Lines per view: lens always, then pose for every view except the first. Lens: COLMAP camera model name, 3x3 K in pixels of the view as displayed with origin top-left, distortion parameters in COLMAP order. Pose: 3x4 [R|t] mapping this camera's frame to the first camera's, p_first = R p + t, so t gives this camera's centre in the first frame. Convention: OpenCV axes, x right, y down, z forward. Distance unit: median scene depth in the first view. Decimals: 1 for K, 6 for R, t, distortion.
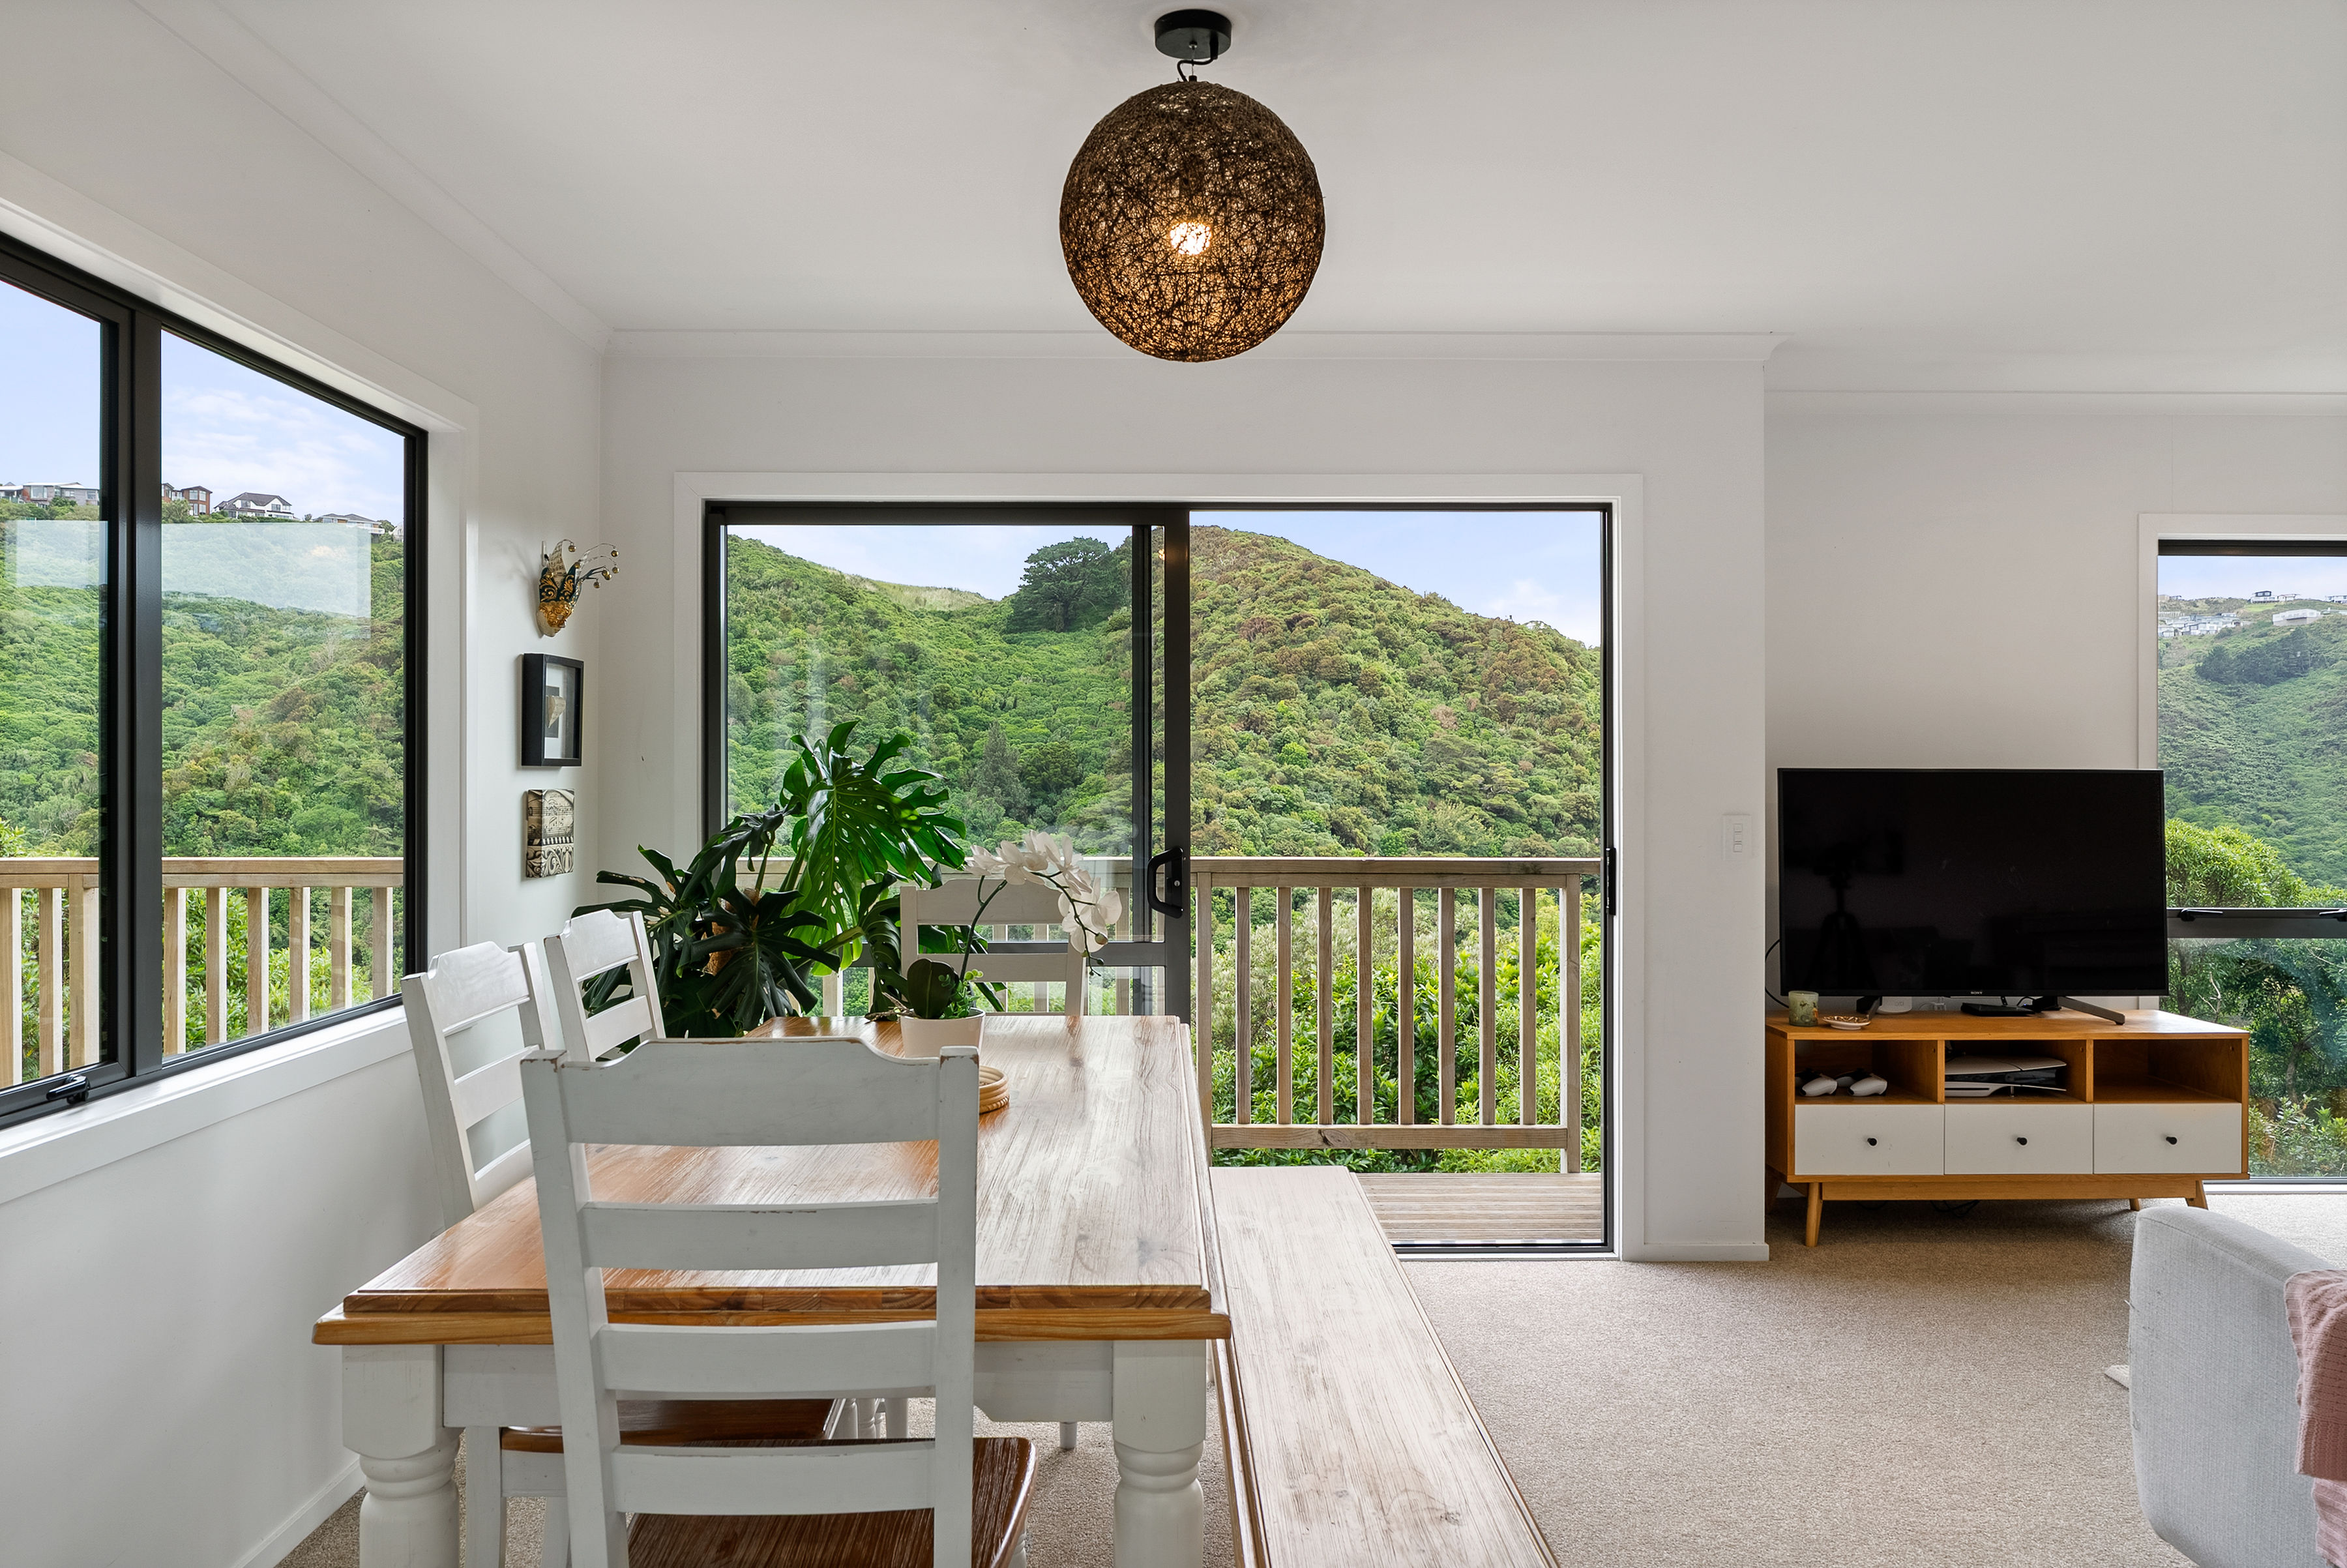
lens RADIAL K [[1626.6, 0, 1182.3], [0, 1626.6, 770.3], [0, 0, 1]] dist [0.005884, 0.000009]
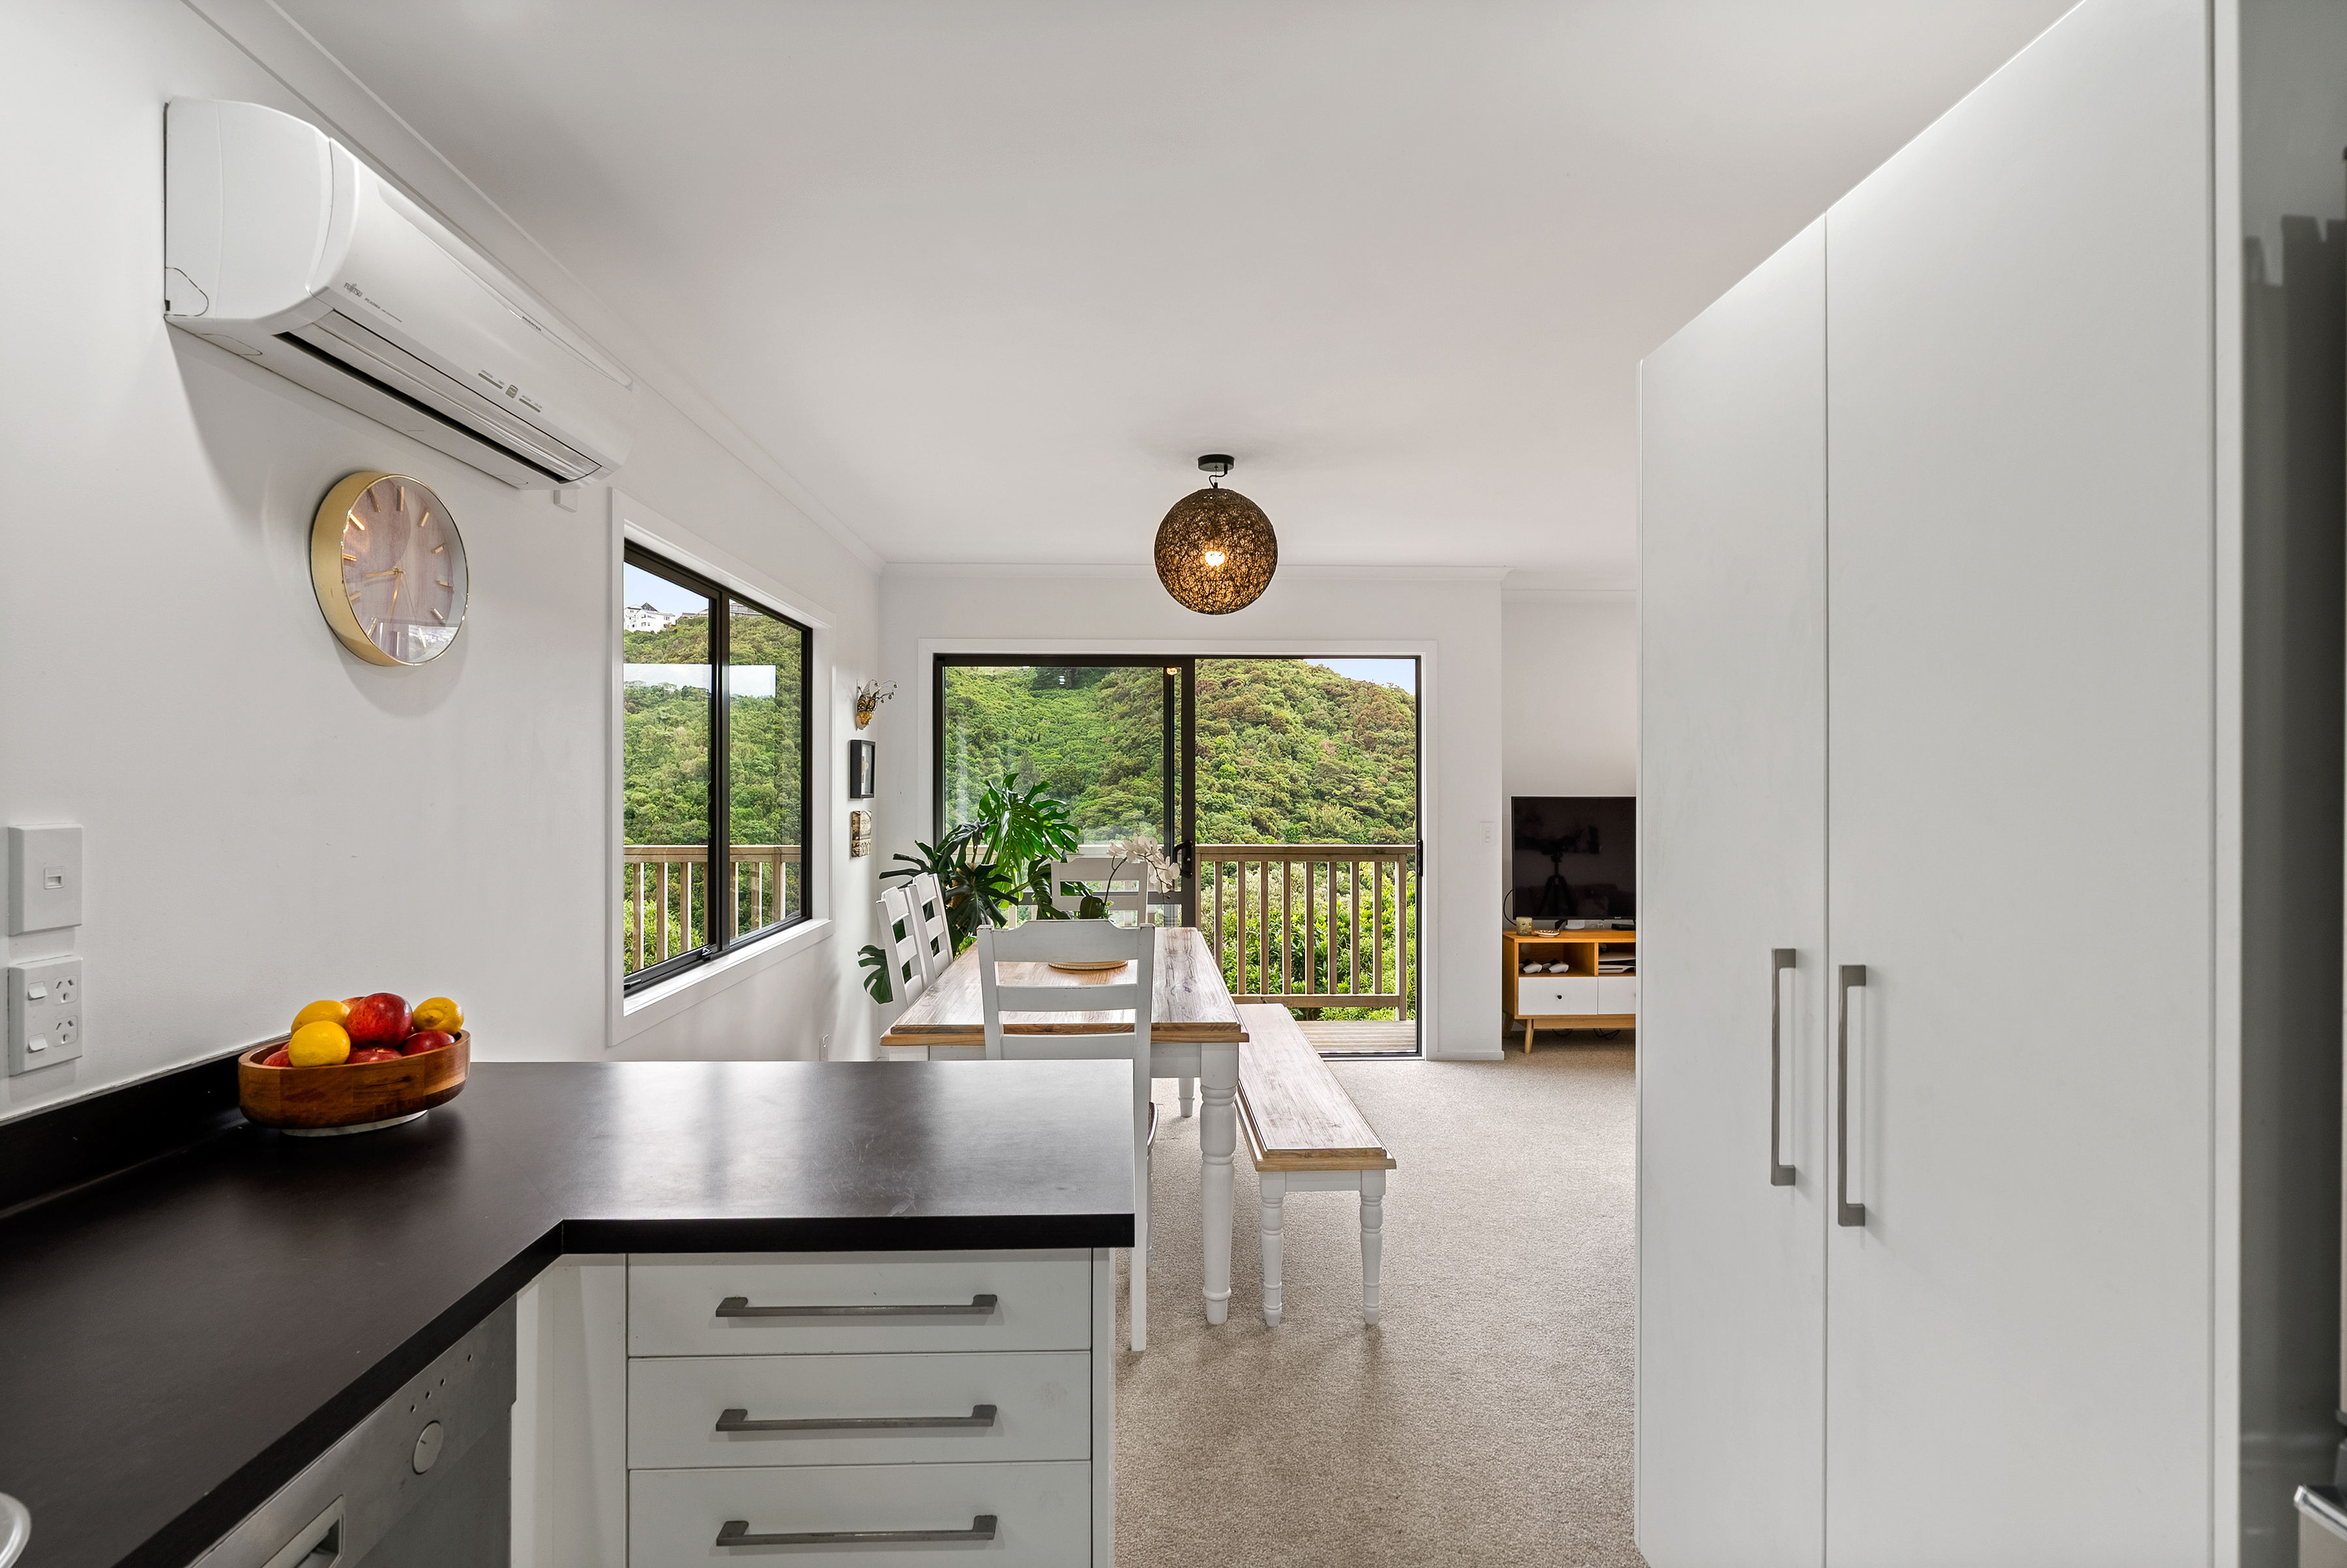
lens RADIAL K [[1099.5, 0, 1173.5], [0, 1099.5, 784.0], [0, 0, 1]] dist [-0.000100, -0.000454]
pose [[0.999804, -0.000316, 0.019812, -0.046506], [0.000295, 0.999999, 0.001034, -0.018756], [-0.019813, -0.001028, 0.999803, -0.264952]]
